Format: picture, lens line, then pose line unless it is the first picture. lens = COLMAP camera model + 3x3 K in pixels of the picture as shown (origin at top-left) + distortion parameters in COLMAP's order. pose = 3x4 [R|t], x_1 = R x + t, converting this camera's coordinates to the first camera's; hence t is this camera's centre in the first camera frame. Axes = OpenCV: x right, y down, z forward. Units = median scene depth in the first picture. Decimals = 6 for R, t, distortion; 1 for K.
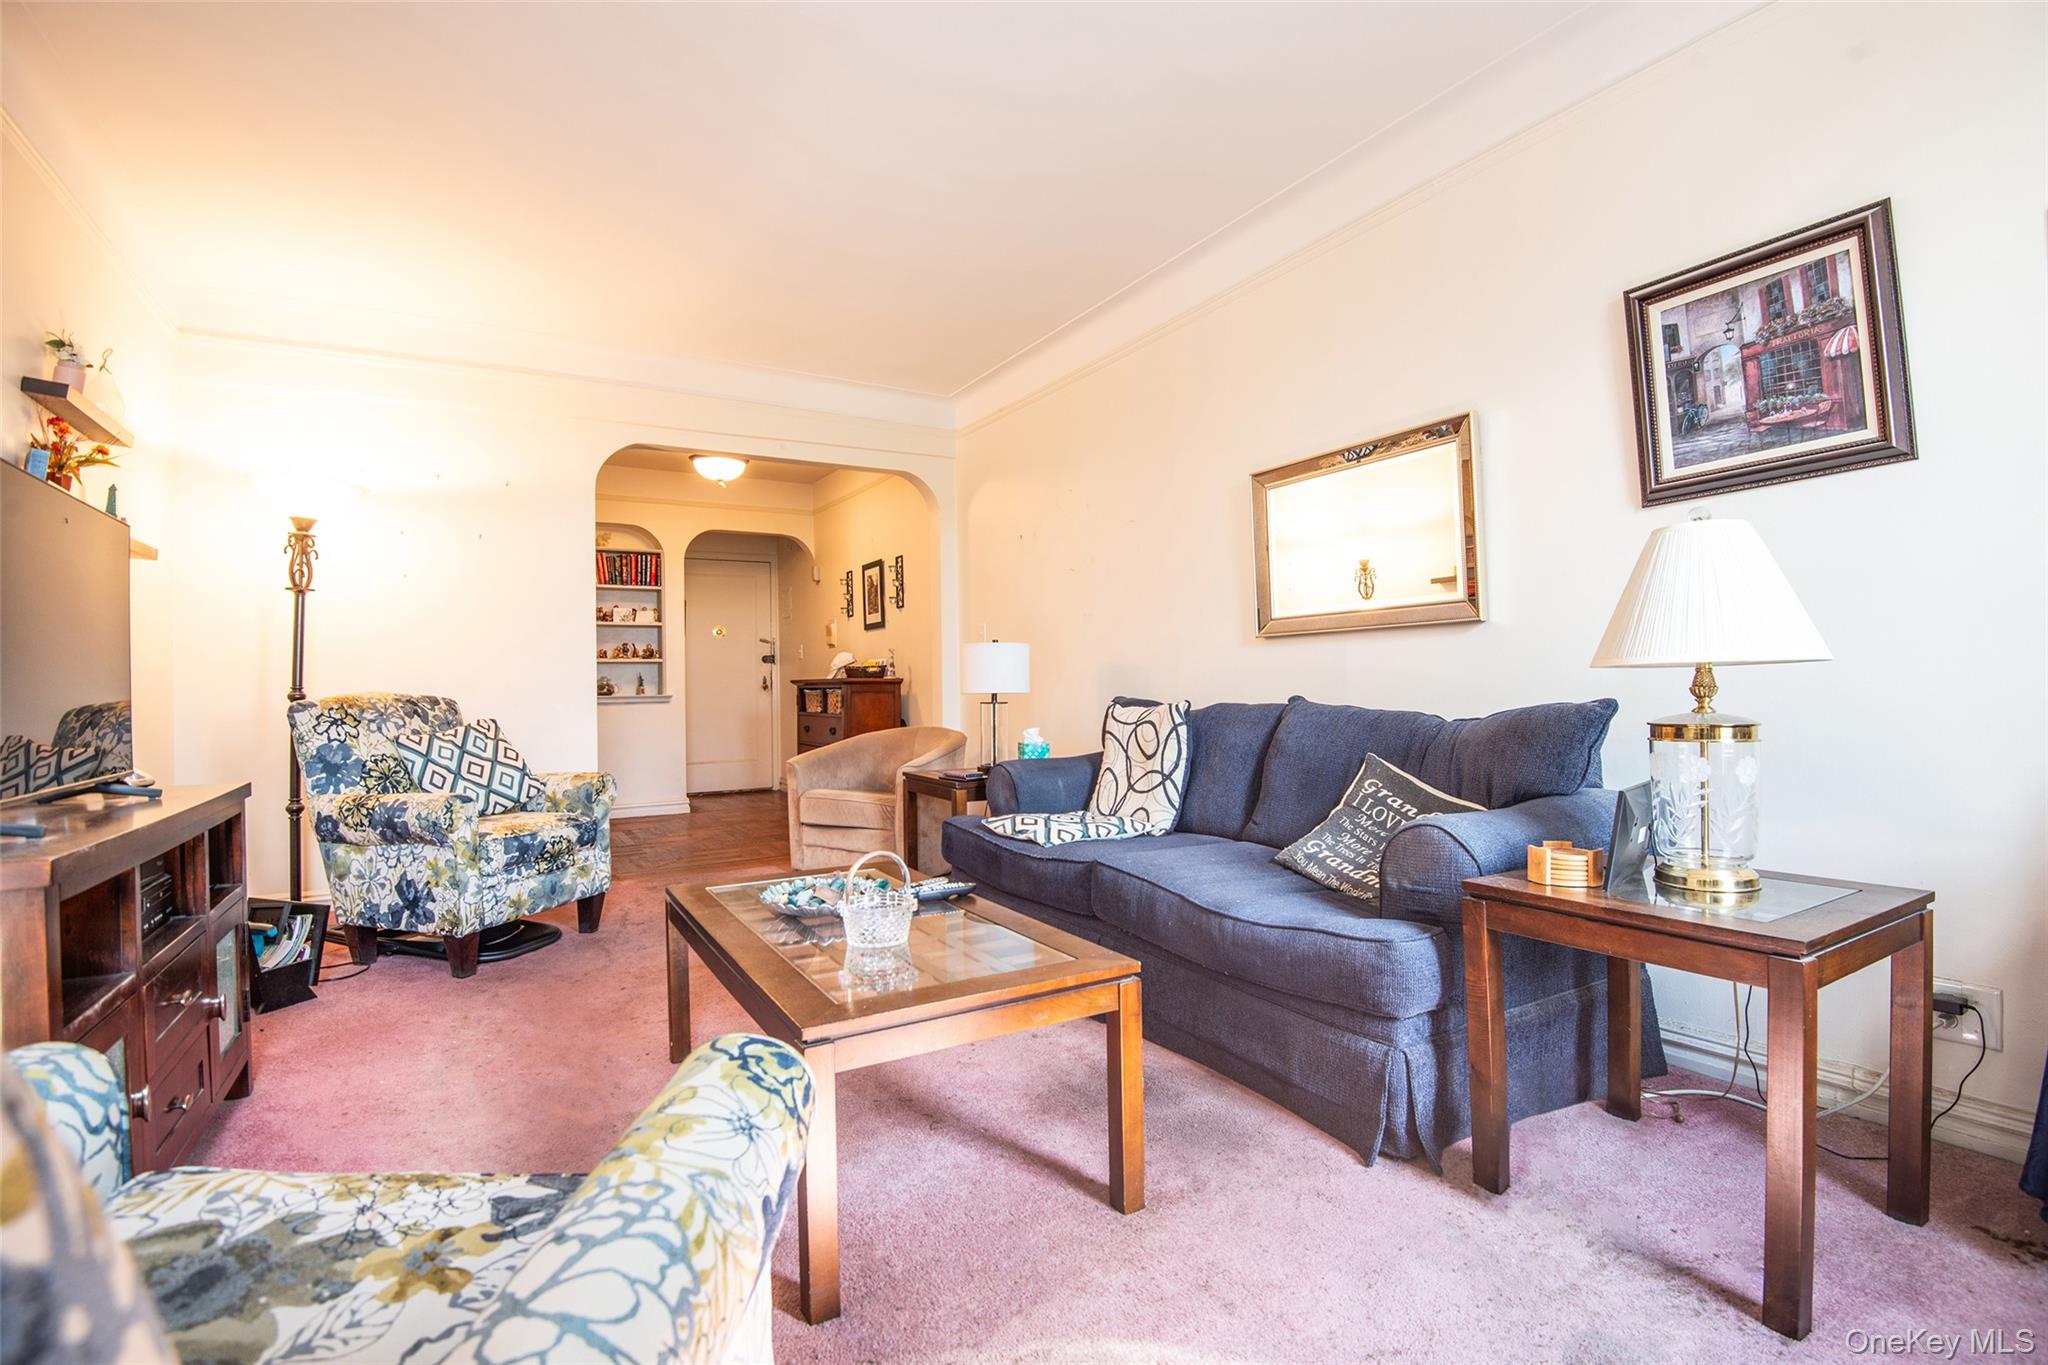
lens RADIAL K [[971.5, 0, 1033.3], [0, 971.5, 677.8], [0, 0, 1]] dist [-0.023266, -0.006036]
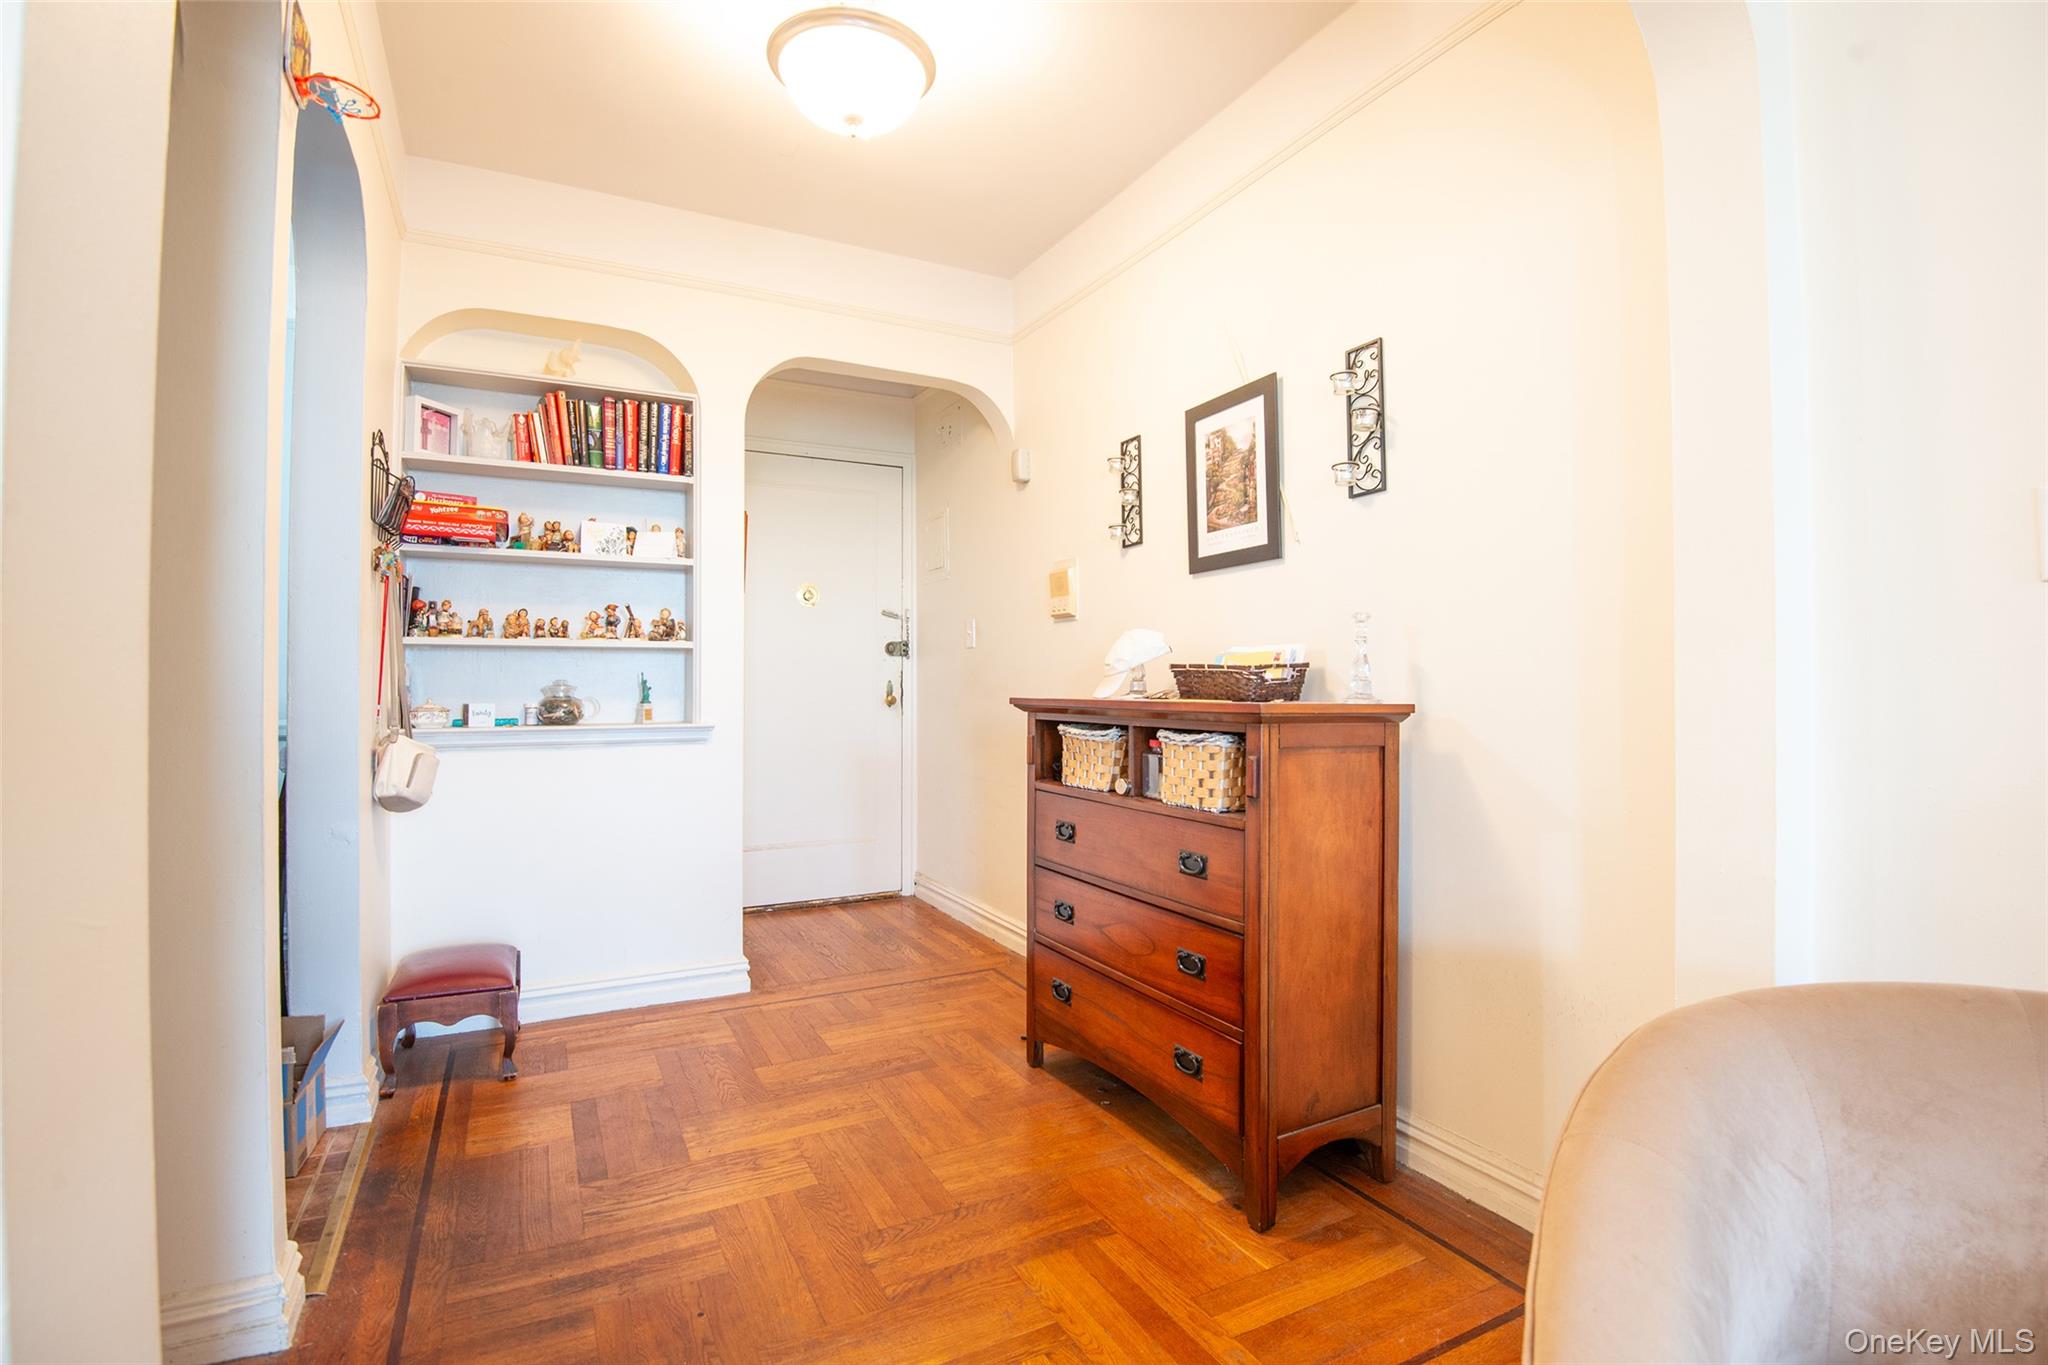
lens RADIAL K [[971.5, 0, 1020.9], [0, 971.5, 683.0], [0, 0, 1]] dist [-0.023266, -0.006036]
pose [[0.998005, 0.015692, -0.061159, -0.208923], [-0.015371, 0.999866, 0.005713, -0.005537], [0.061240, -0.004761, 0.998112, 0.574189]]
